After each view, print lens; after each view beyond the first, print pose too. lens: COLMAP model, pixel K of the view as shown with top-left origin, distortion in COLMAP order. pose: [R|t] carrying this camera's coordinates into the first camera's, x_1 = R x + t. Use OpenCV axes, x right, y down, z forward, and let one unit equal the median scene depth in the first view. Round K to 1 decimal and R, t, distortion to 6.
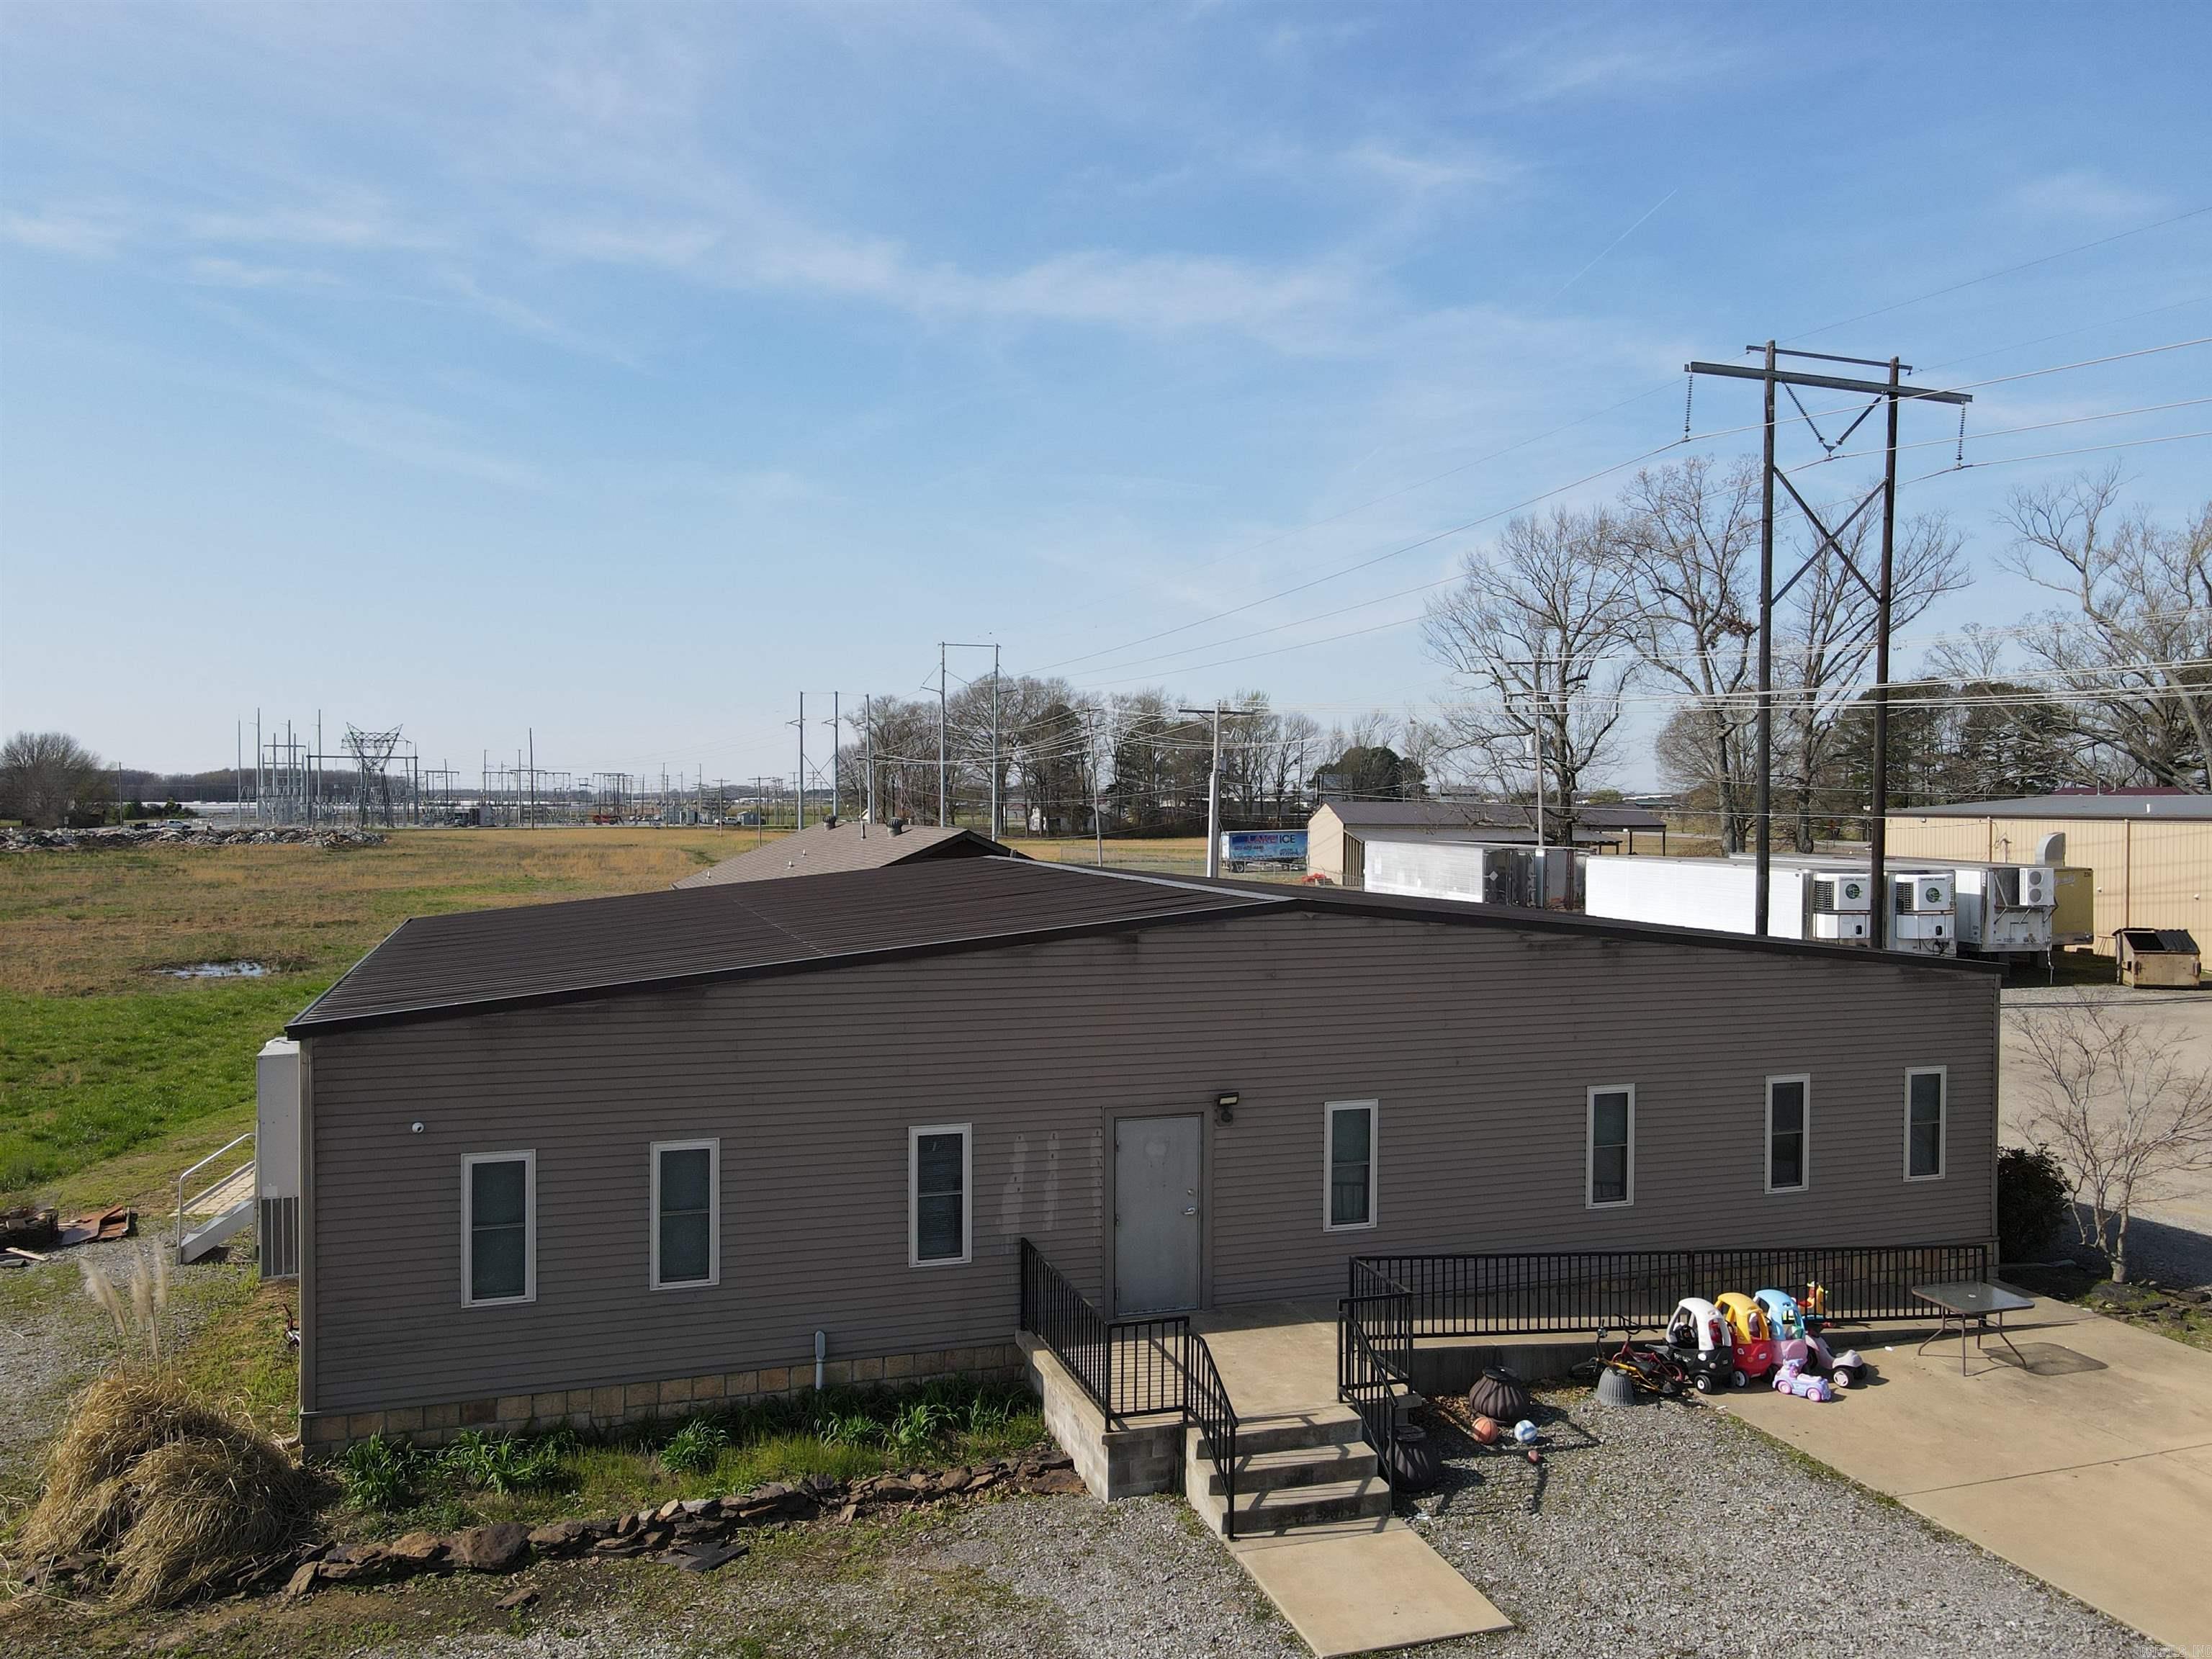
lens RADIAL K [[1628.1, 0, 1095.8], [0, 1628.1, 837.8], [0, 0, 1]] dist [0.000624, 0.032874]
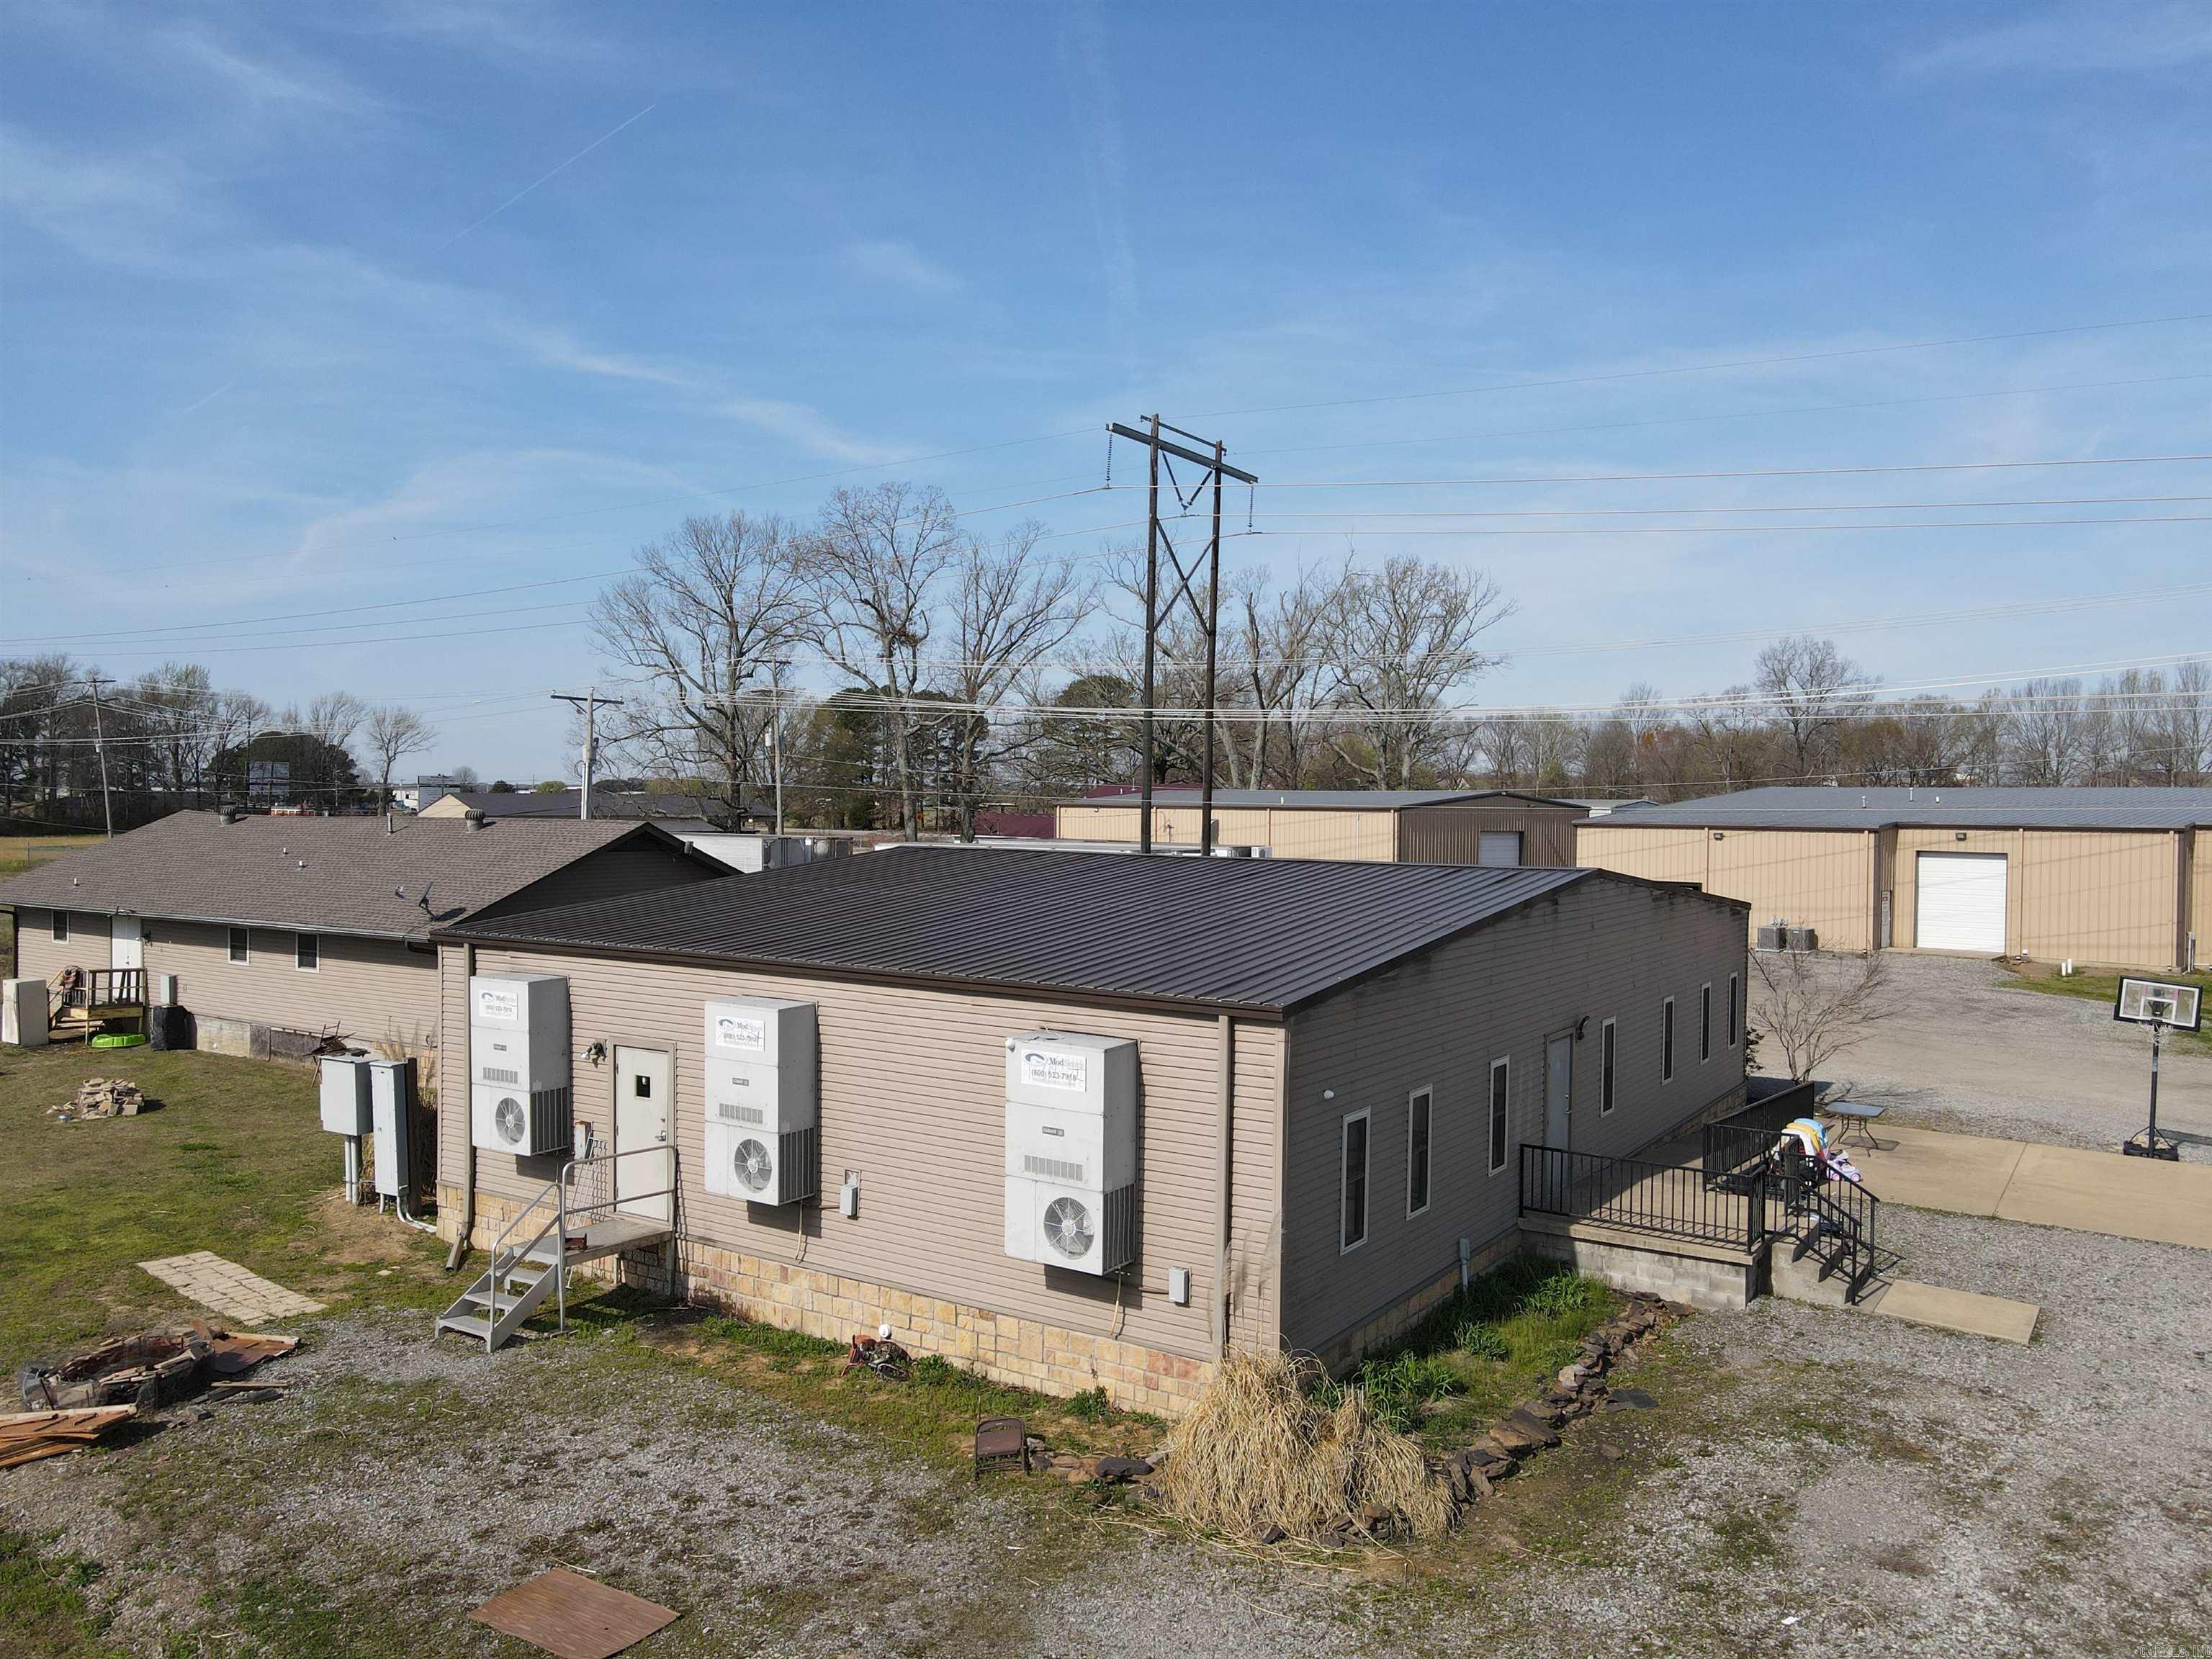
lens RADIAL K [[1628.1, 0, 1095.8], [0, 1628.1, 837.8], [0, 0, 1]] dist [0.000624, 0.032874]
pose [[0.789760, -0.013188, 0.613274, -1.031400], [0.010150, 0.999913, 0.008432, -0.002657], [-0.613332, -0.000434, 0.789825, 0.207467]]
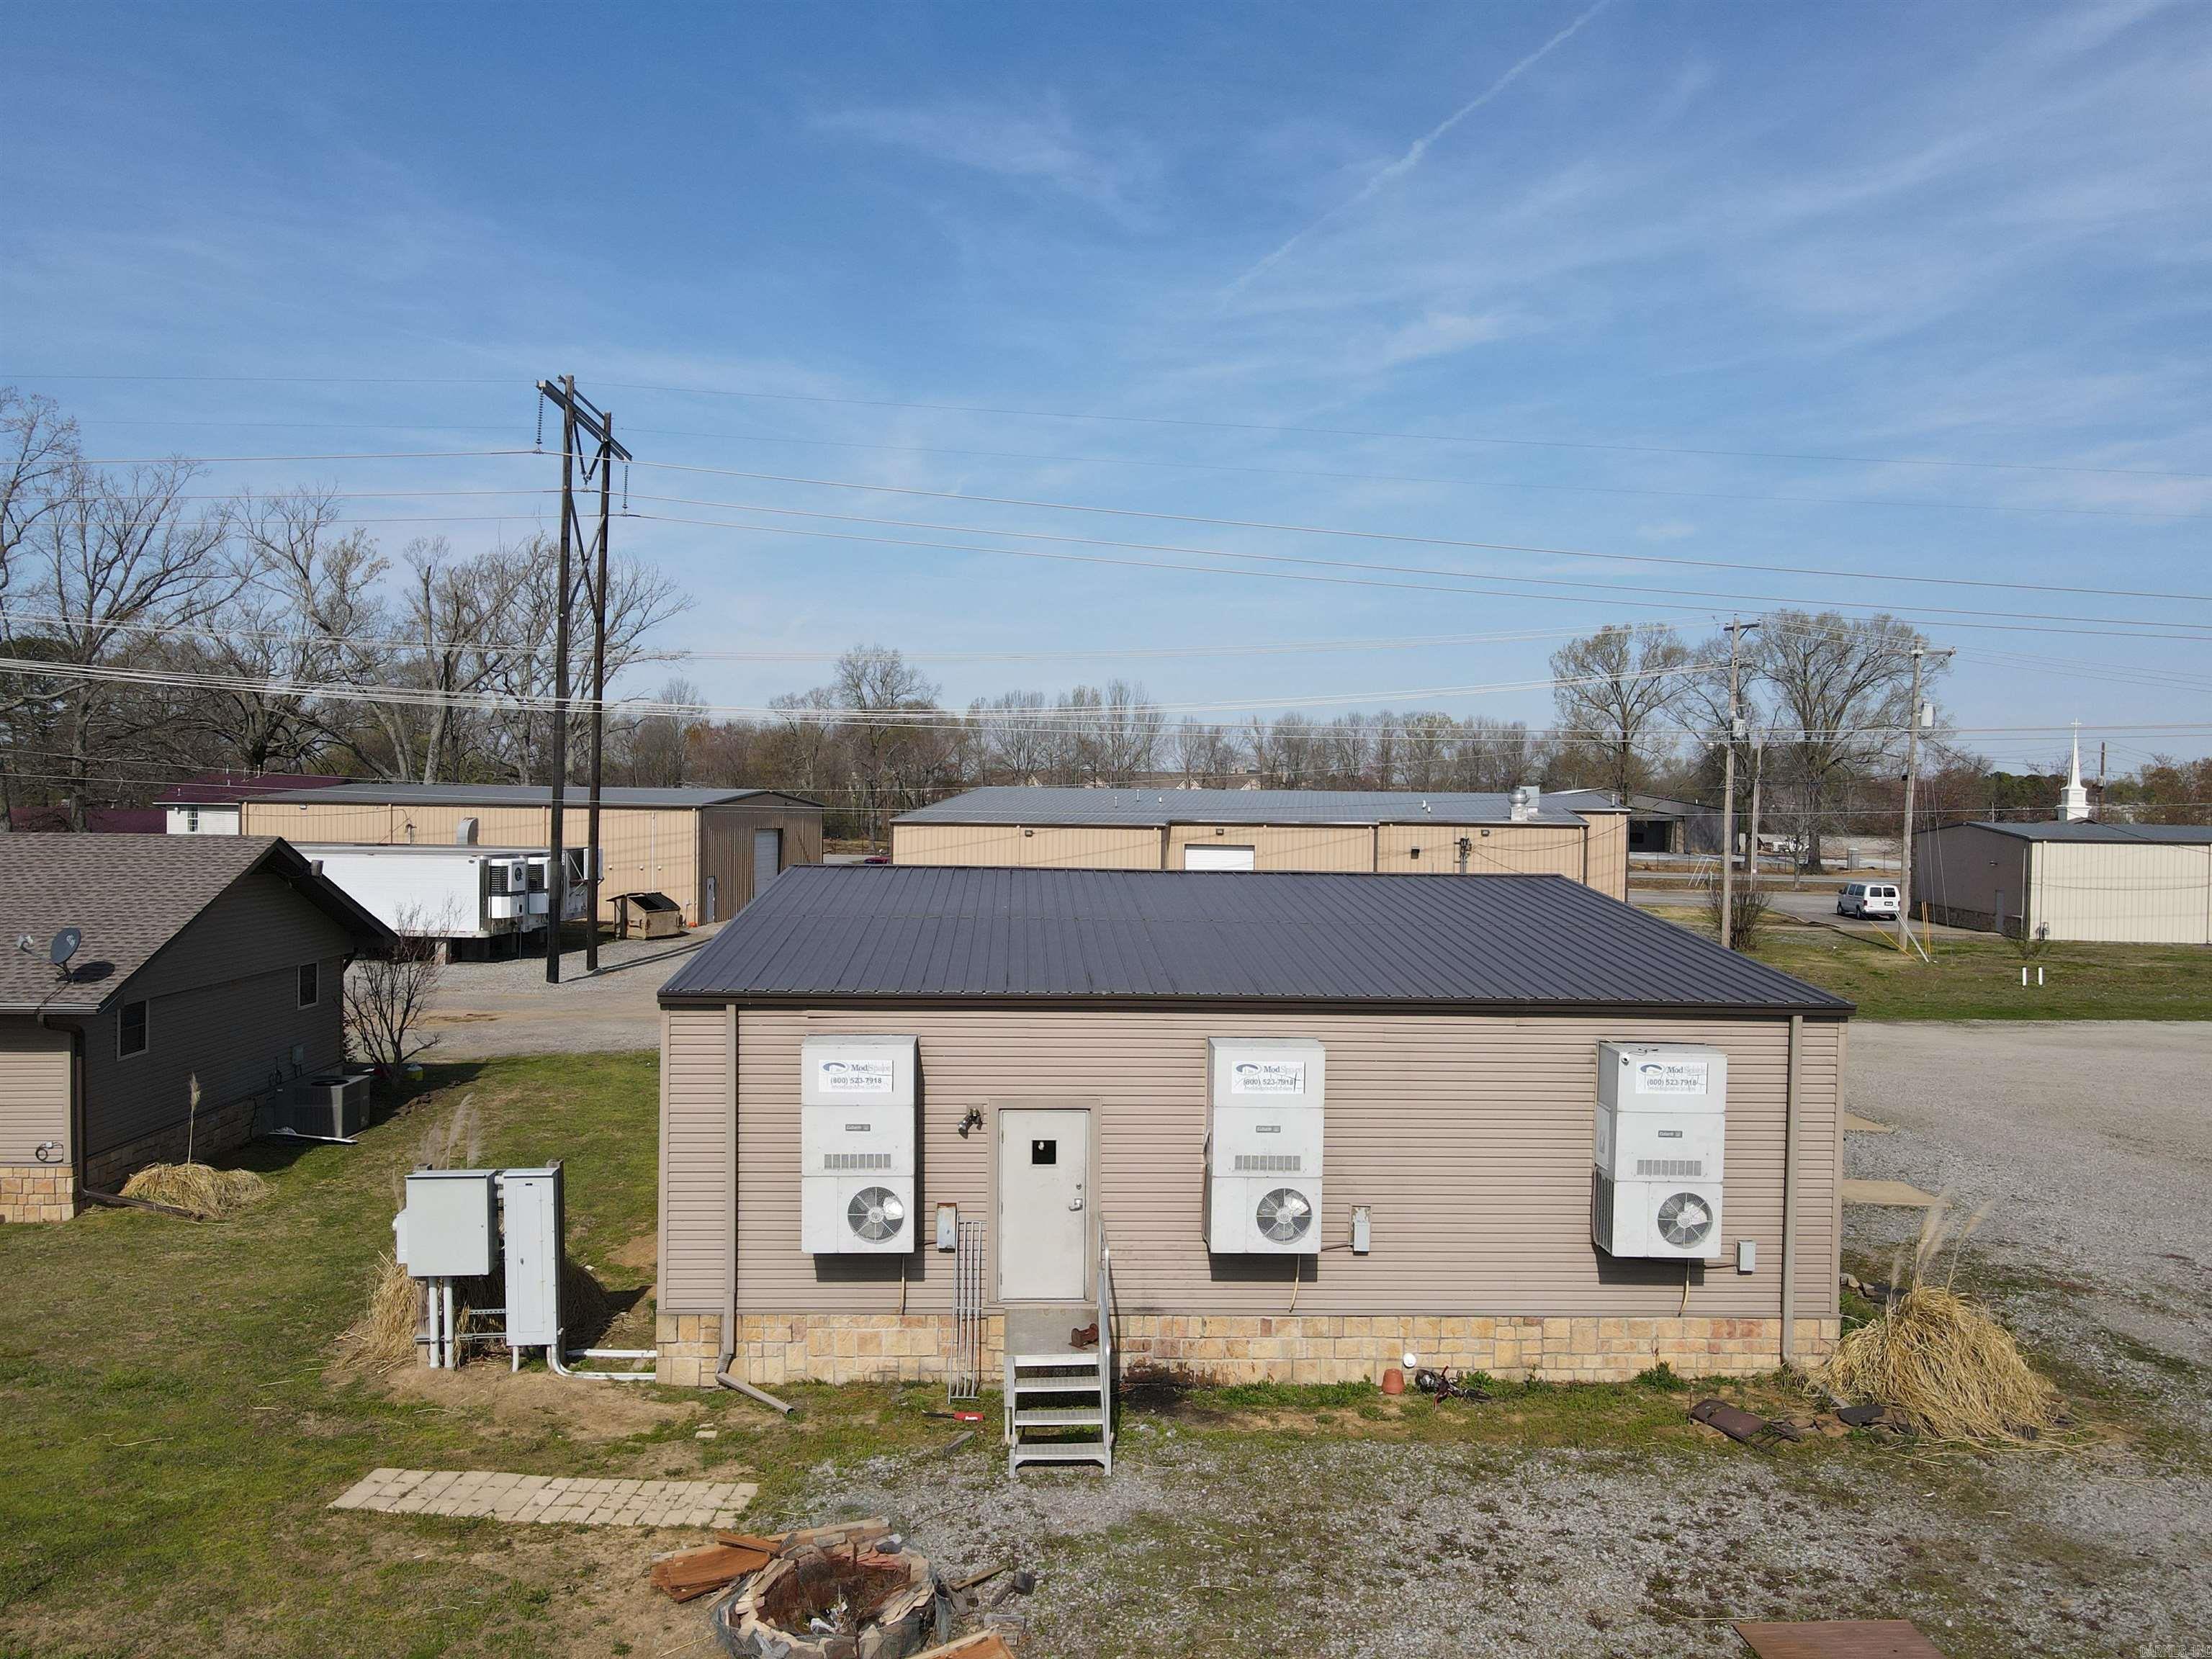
lens RADIAL K [[1627.7, 0, 1092.3], [0, 1627.7, 827.4], [0, 0, 1]] dist [0.006523, 0.005996]
pose [[0.275171, -0.017829, 0.961230, -1.551031], [0.010677, 0.999823, 0.015489, -0.037730], [-0.961336, 0.006001, 0.275312, 1.019283]]
